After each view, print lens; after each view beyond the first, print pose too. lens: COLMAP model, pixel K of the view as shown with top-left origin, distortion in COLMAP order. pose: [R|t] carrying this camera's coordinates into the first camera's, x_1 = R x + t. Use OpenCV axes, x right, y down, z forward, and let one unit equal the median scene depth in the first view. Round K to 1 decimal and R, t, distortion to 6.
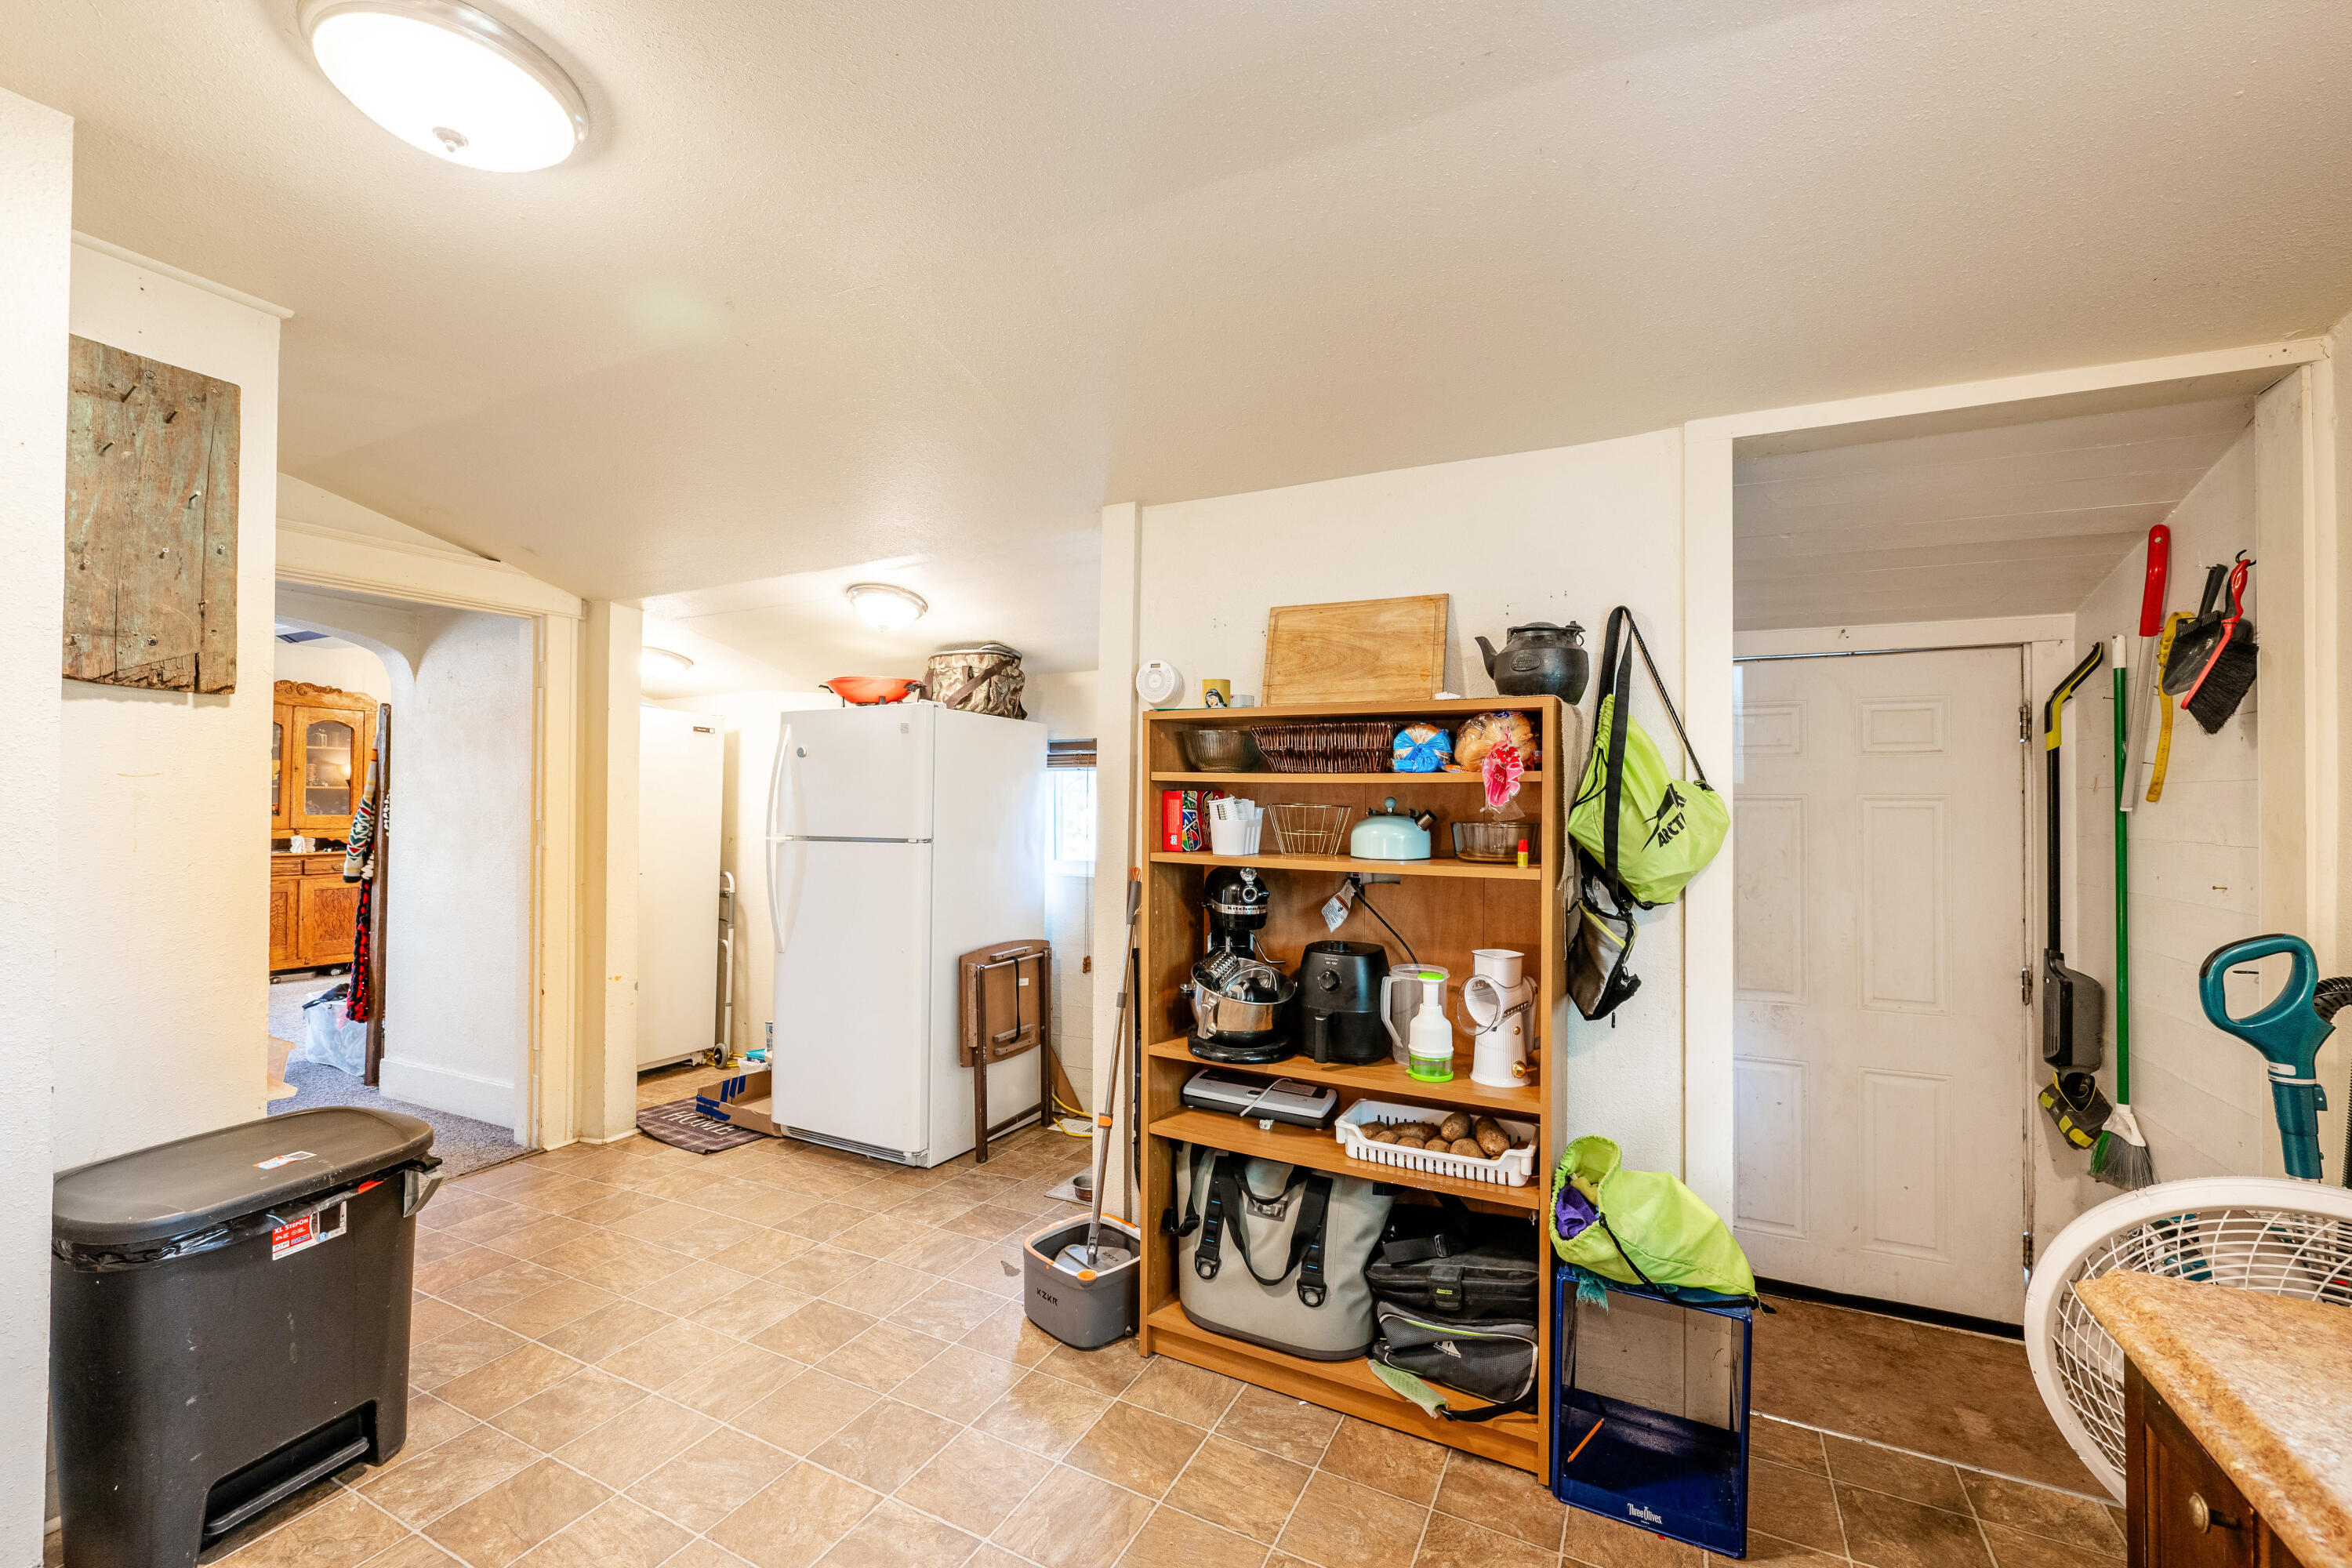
lens RADIAL K [[967.0, 0, 1189.8], [0, 967.0, 787.6], [0, 0, 1]] dist [0.000079, -0.000071]
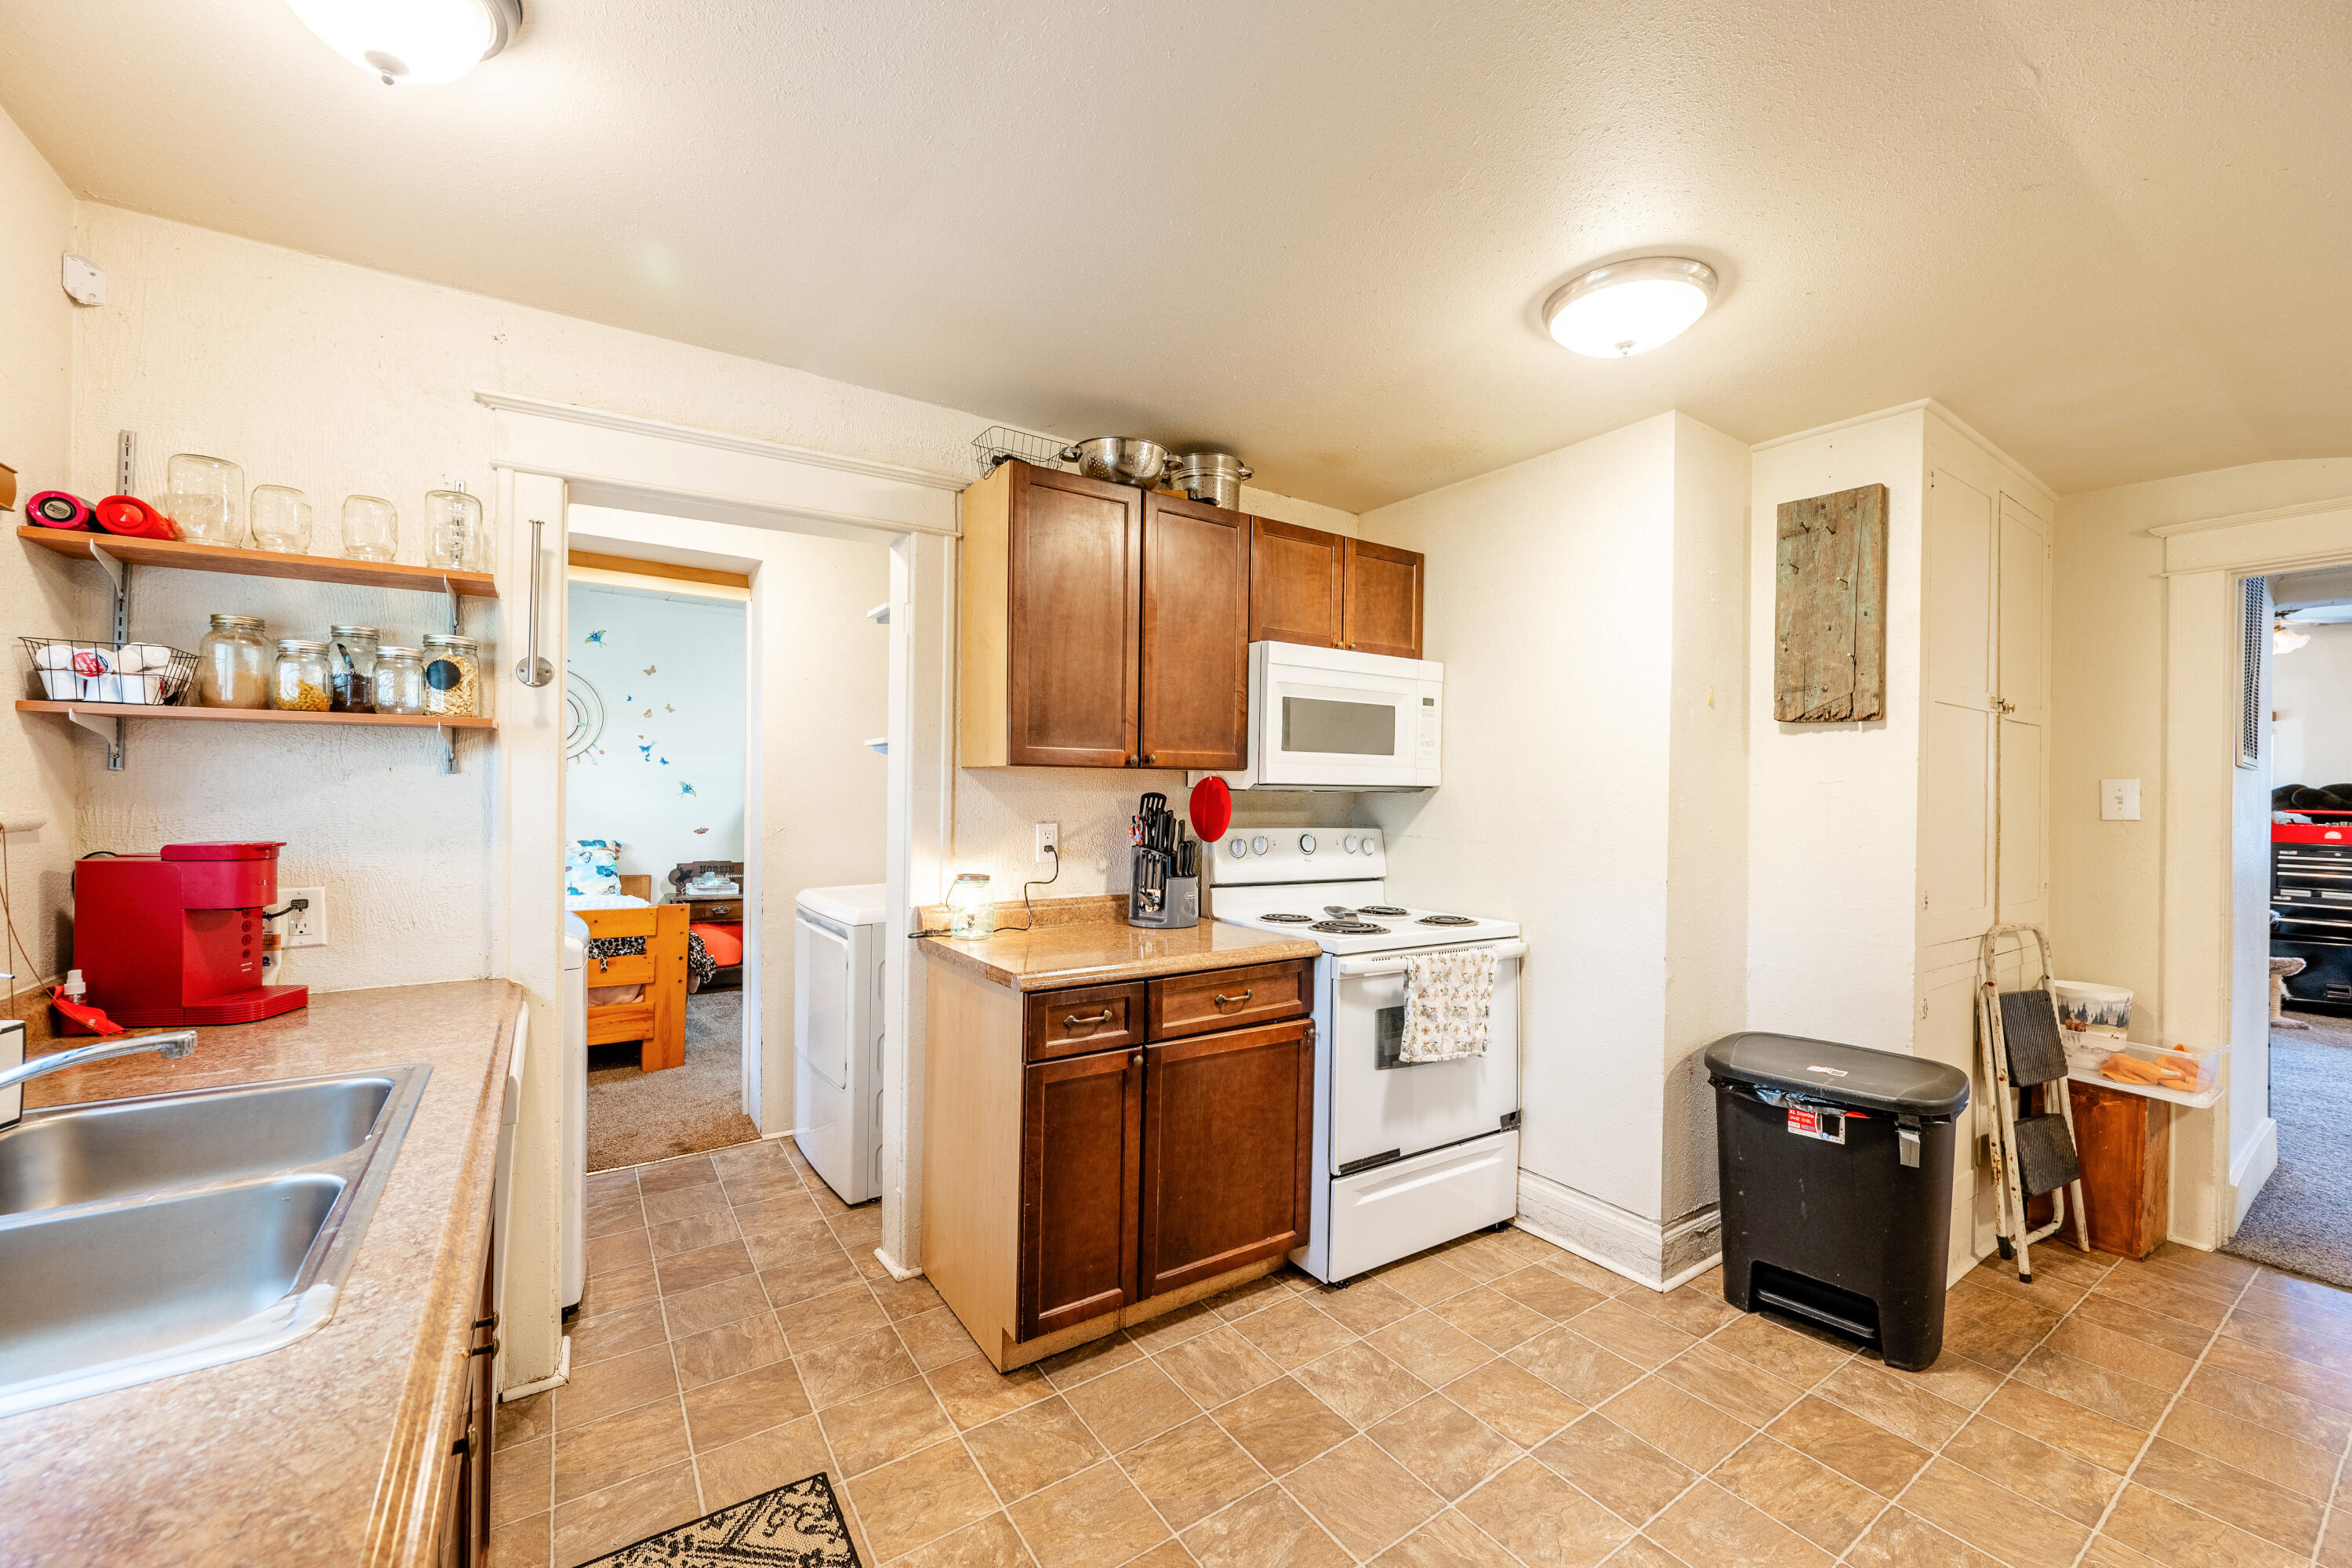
lens RADIAL K [[924.5, 0, 1187.5], [0, 924.5, 785.0], [0, 0, 1]] dist [0.002474, 0.000233]
pose [[-0.475035, -0.015320, -0.879834, 0.597511], [-0.006553, 0.999882, -0.013873, 0.016910], [0.879943, -0.000824, -0.475079, 0.826150]]
